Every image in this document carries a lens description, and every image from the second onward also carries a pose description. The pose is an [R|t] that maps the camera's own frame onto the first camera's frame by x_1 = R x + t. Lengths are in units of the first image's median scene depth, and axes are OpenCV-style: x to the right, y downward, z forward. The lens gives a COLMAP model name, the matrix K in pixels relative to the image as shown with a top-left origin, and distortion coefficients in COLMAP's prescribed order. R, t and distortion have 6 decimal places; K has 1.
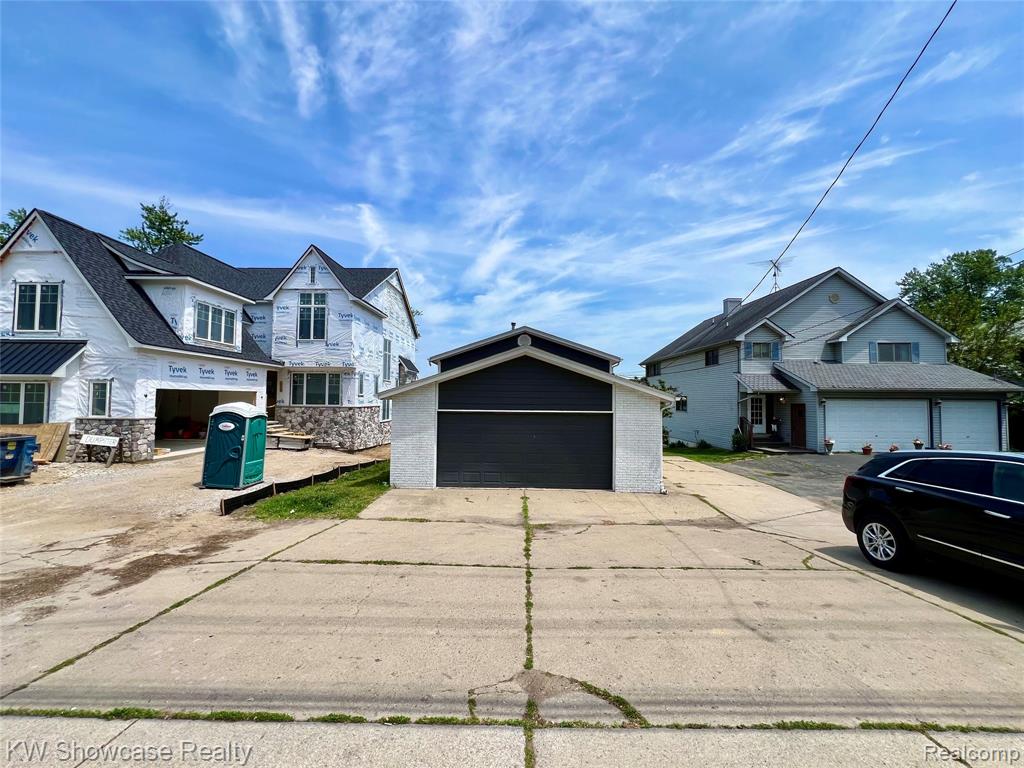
lens RADIAL K [[406.0, 0, 512.0], [0, 406.0, 384.0], [0, 0, 1]] dist [-0.002728, 0.000006]
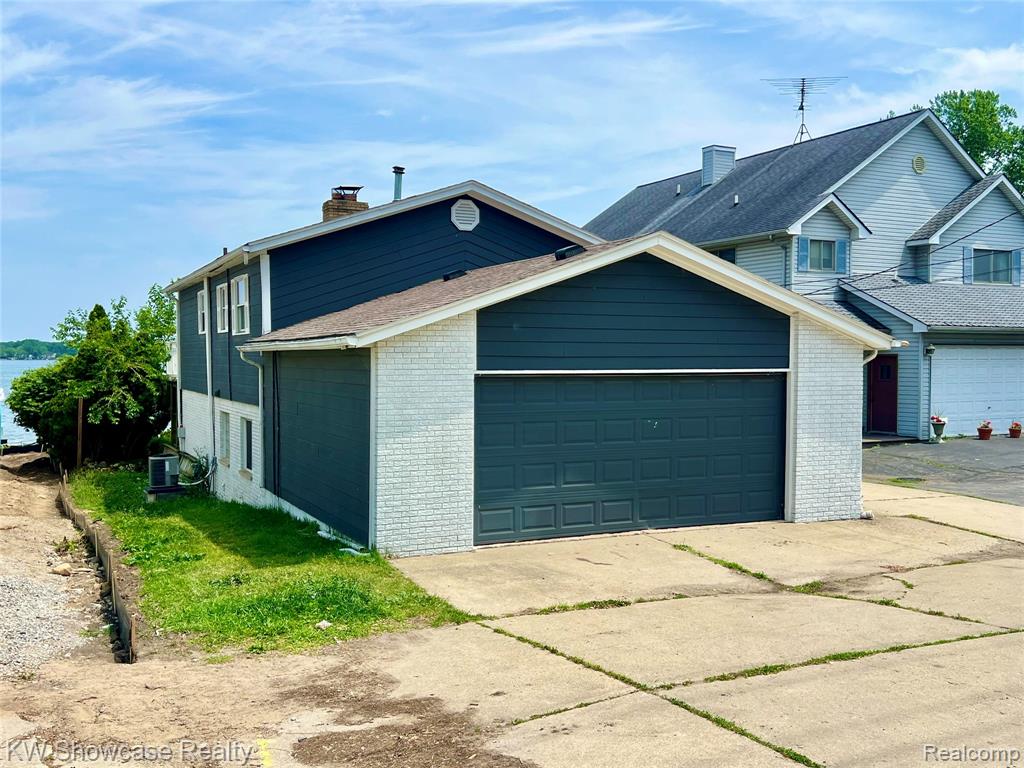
lens RADIAL K [[977.8, 0, 512.0], [0, 977.8, 384.0], [0, 0, 1]] dist [0.012774, -0.010479]
pose [[0.897273, -0.021152, 0.440969, -0.541449], [-0.009672, 0.997670, 0.067535, 0.005309], [-0.441370, -0.064863, 0.894978, 0.038646]]
